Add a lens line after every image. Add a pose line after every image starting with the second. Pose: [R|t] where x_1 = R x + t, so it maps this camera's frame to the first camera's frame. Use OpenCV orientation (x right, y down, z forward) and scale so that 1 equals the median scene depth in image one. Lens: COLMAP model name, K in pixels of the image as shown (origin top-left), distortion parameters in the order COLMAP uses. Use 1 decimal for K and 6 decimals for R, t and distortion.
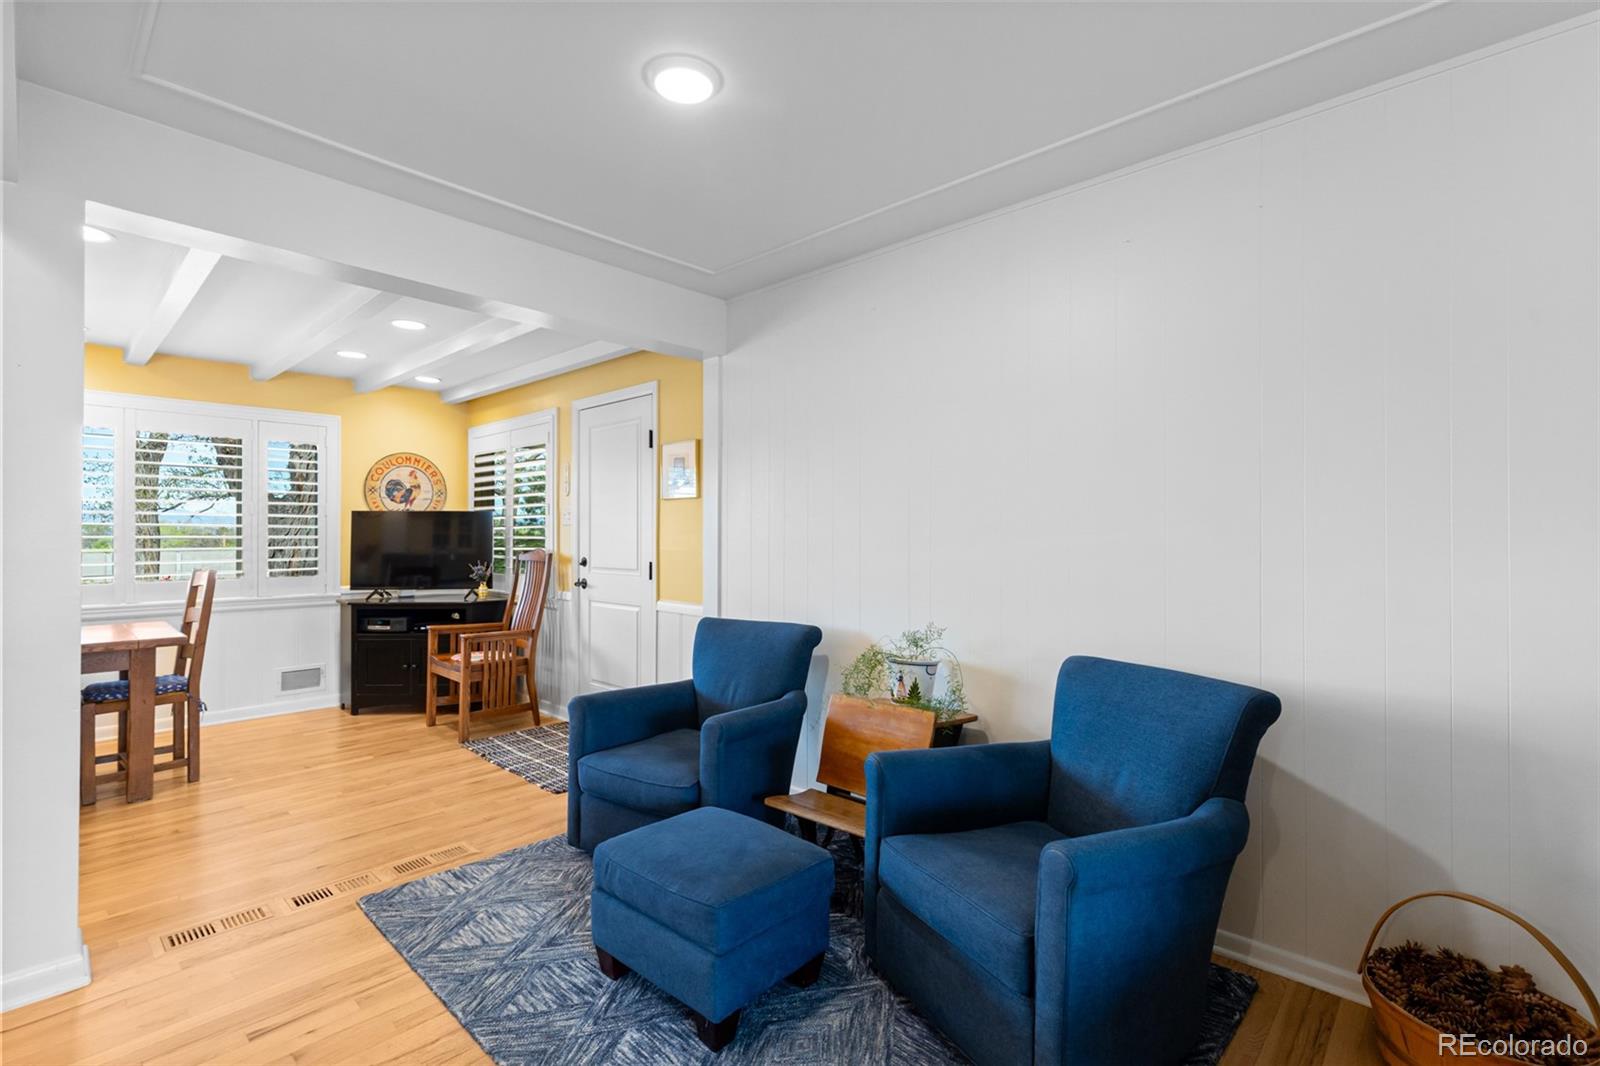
lens RADIAL K [[722.0, 0, 809.8], [0, 722.0, 533.3], [0, 0, 1]] dist [0.006010, -0.003147]
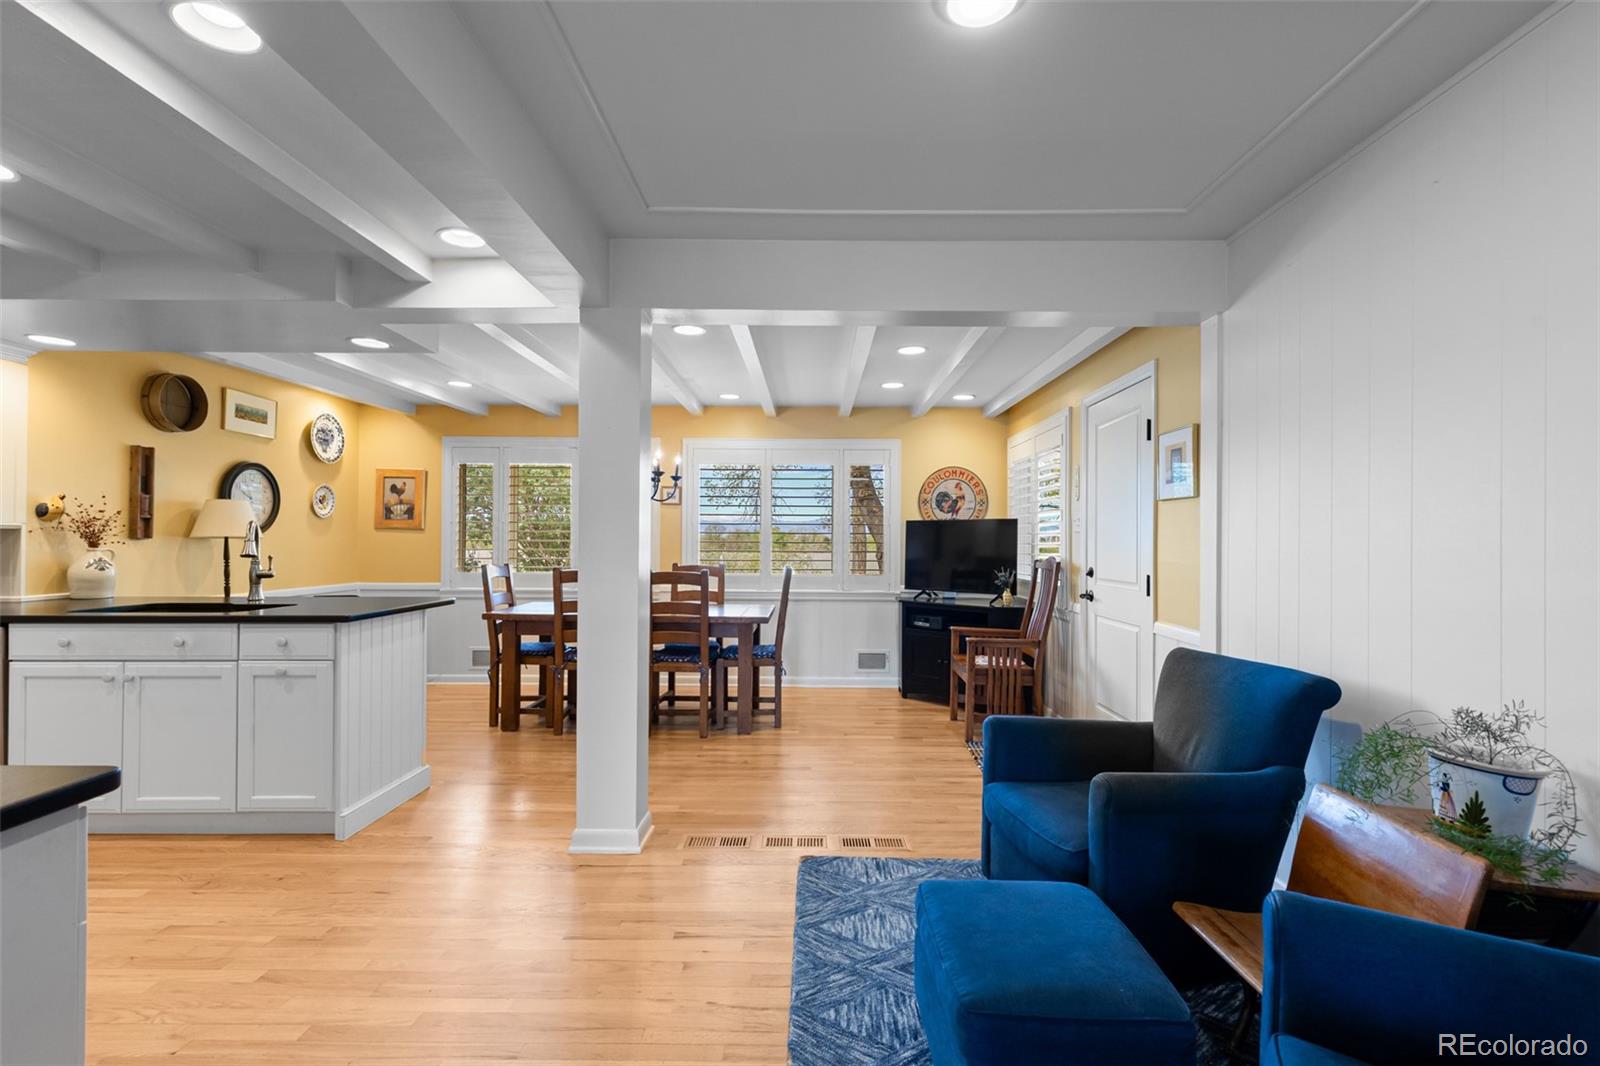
lens RADIAL K [[722.0, 0, 805.7], [0, 722.0, 538.5], [0, 0, 1]] dist [0.006010, -0.003147]
pose [[0.672050, 0.001513, -0.740504, 0.143738], [-0.003516, 0.999993, -0.001148, -0.000776], [0.740498, 0.003375, 0.672051, 0.139225]]
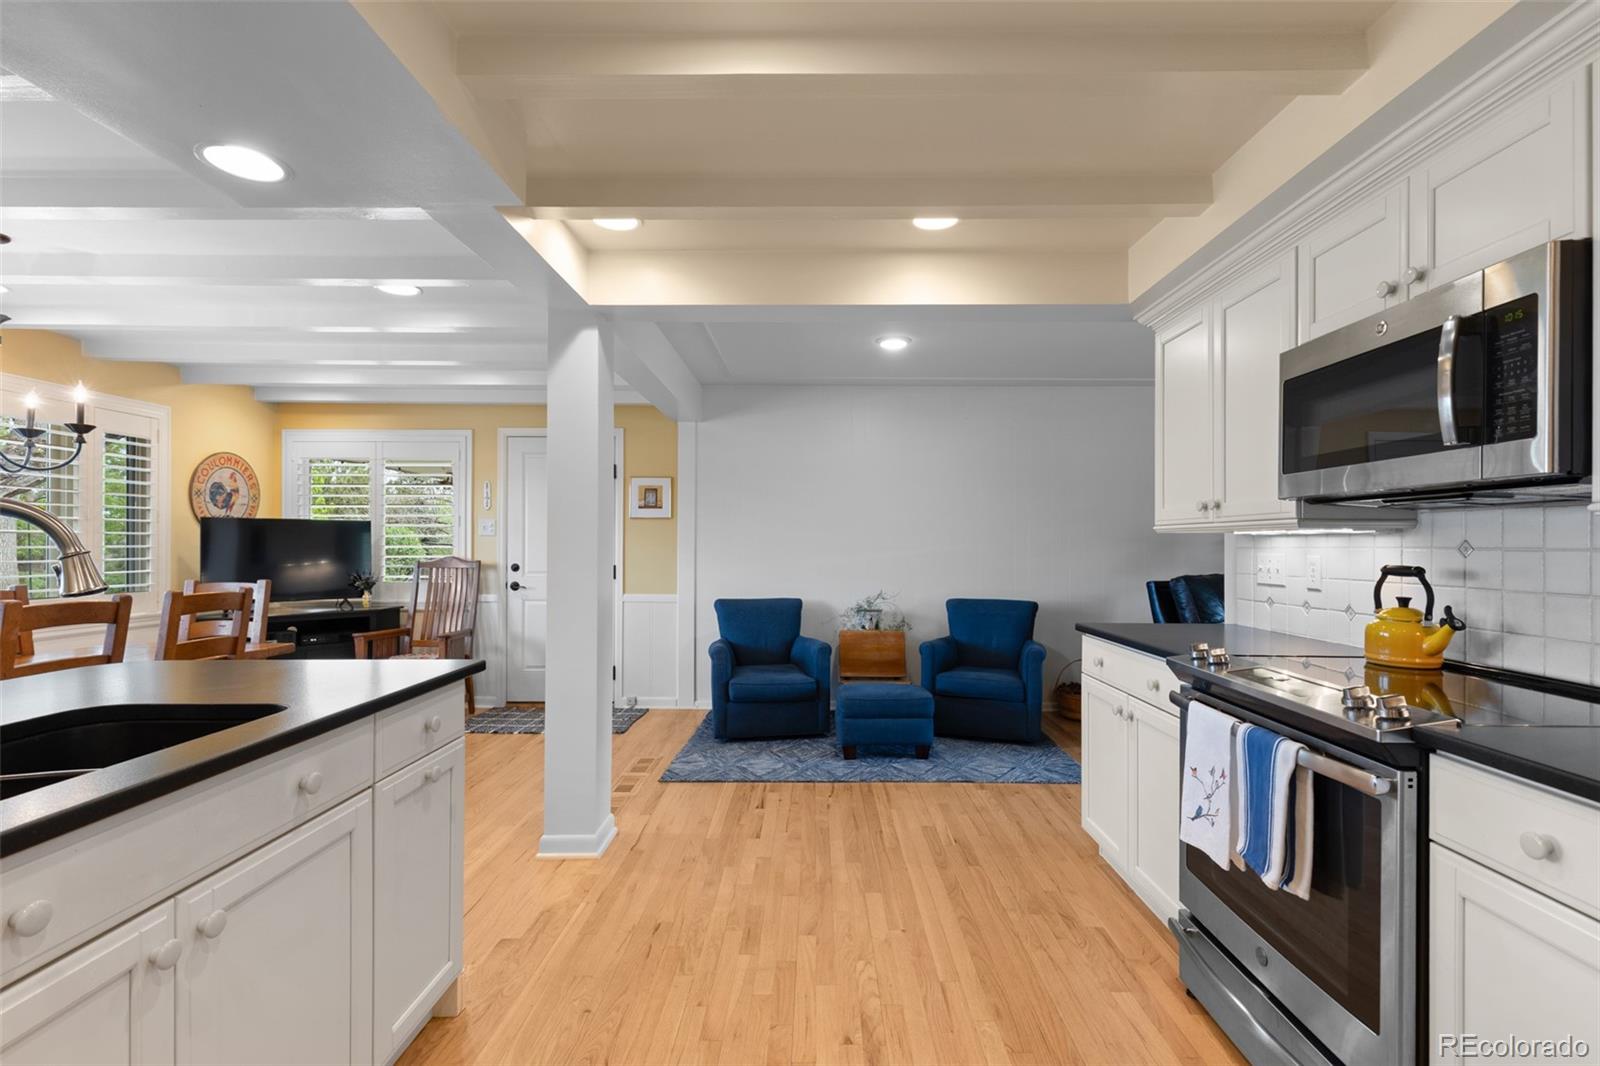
lens RADIAL K [[722.0, 0, 818.6], [0, 722.0, 539.5], [0, 0, 1]] dist [0.006010, -0.003147]
pose [[0.736121, 0.005986, 0.676824, -0.874452], [-0.003910, 0.999982, -0.004591, -0.002579], [-0.676839, 0.000733, 0.736131, -0.228316]]
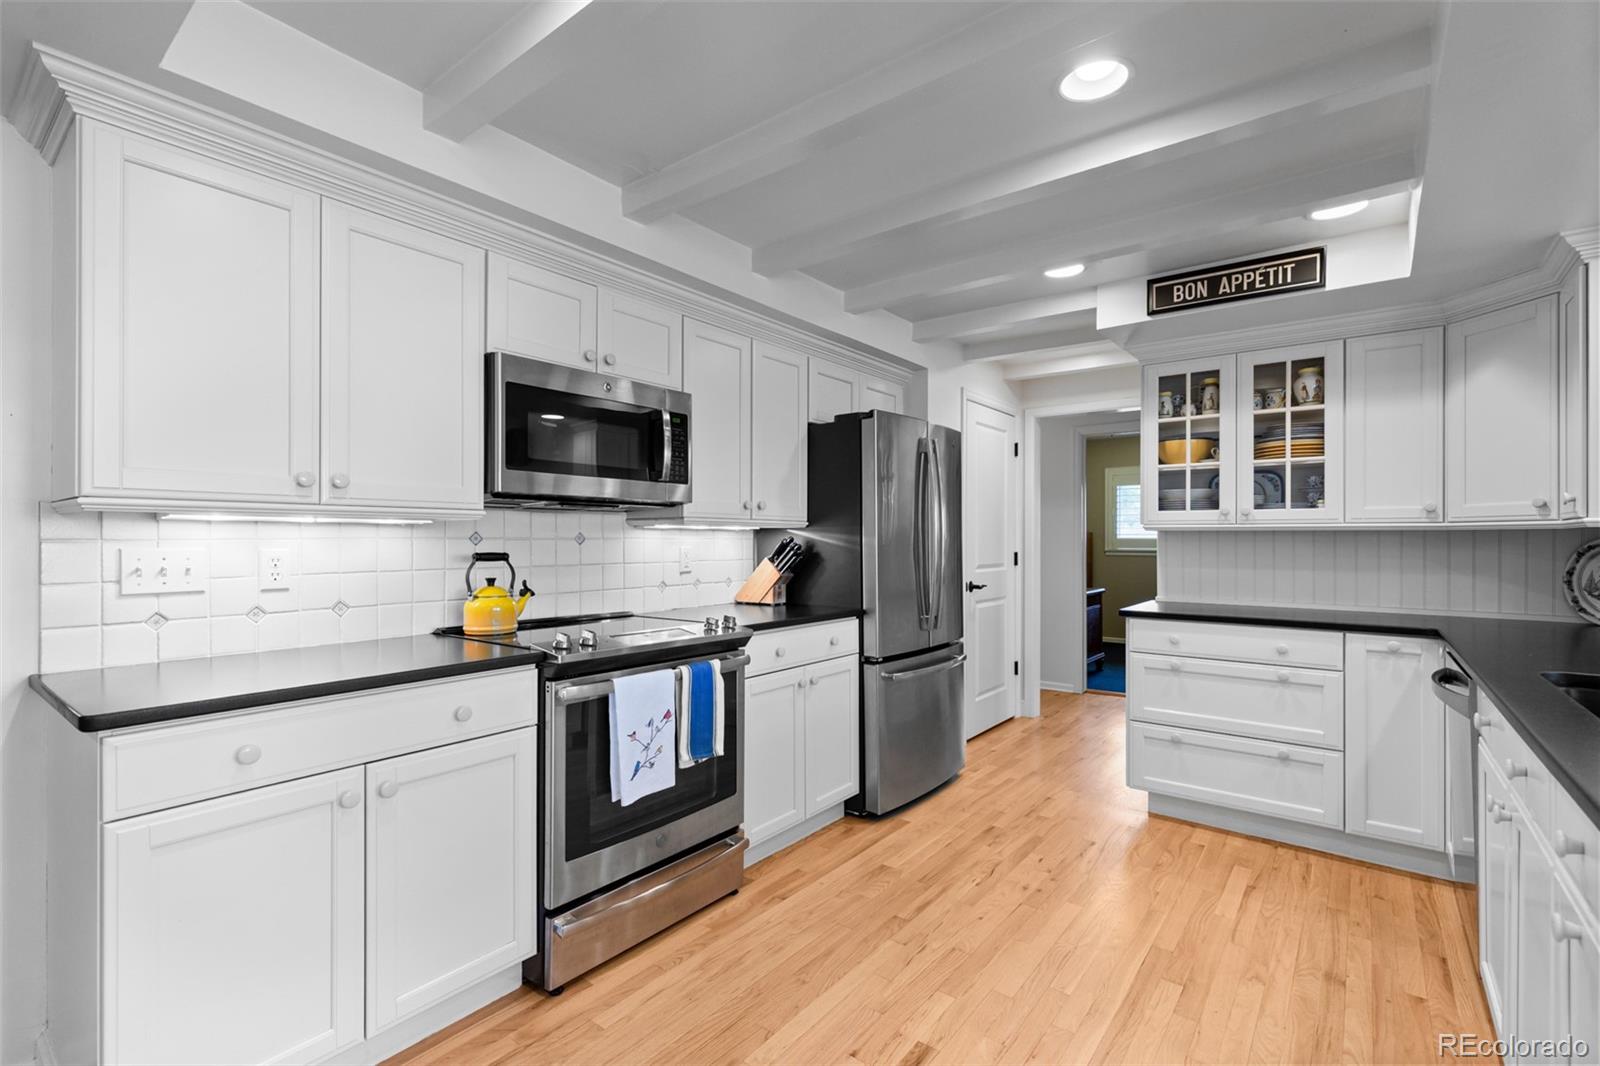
lens RADIAL K [[722.0, 0, 805.3], [0, 722.0, 533.7], [0, 0, 1]] dist [0.006010, -0.003147]
pose [[-0.996692, -0.001863, -0.081249, -0.470103], [-0.001095, 0.999954, -0.009500, 0.001070], [0.081263, -0.009379, -0.996649, 0.473476]]
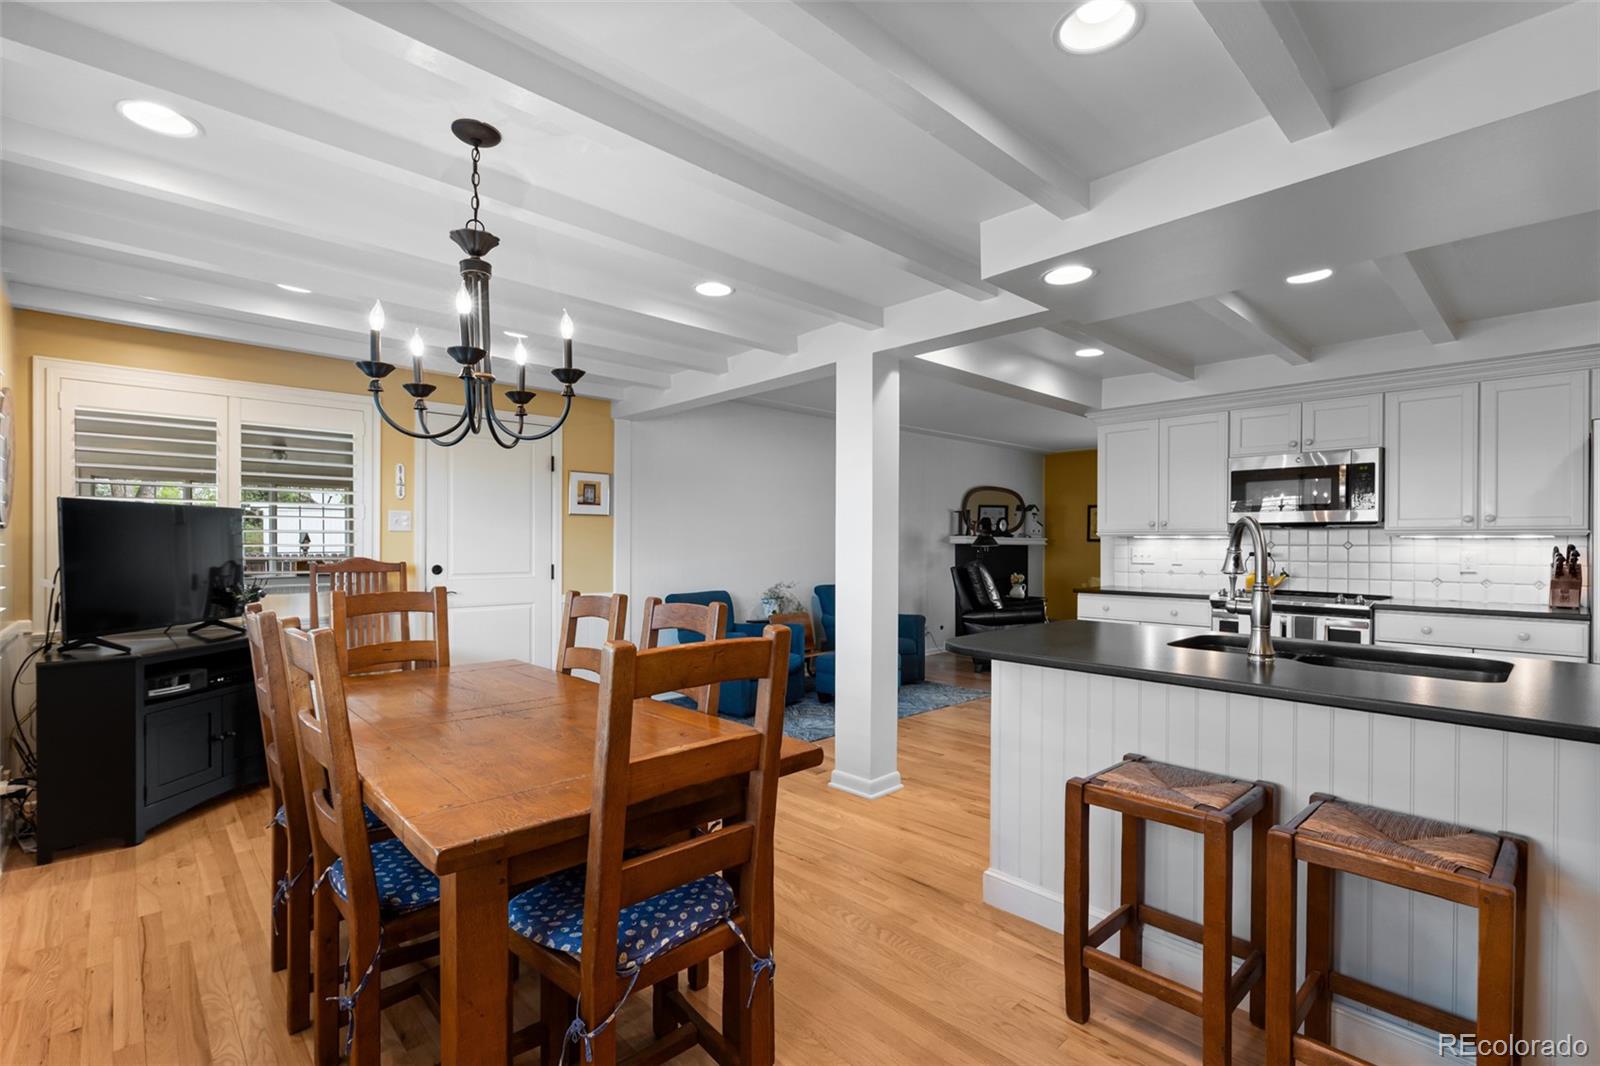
lens RADIAL K [[722.0, 0, 807.9], [0, 722.0, 542.2], [0, 0, 1]] dist [0.006010, -0.003147]
pose [[0.065562, 0.000405, 0.997848, -1.472427], [-0.005993, 0.999982, -0.000012, -0.000368], [-0.997831, -0.005979, 0.065563, 0.513157]]
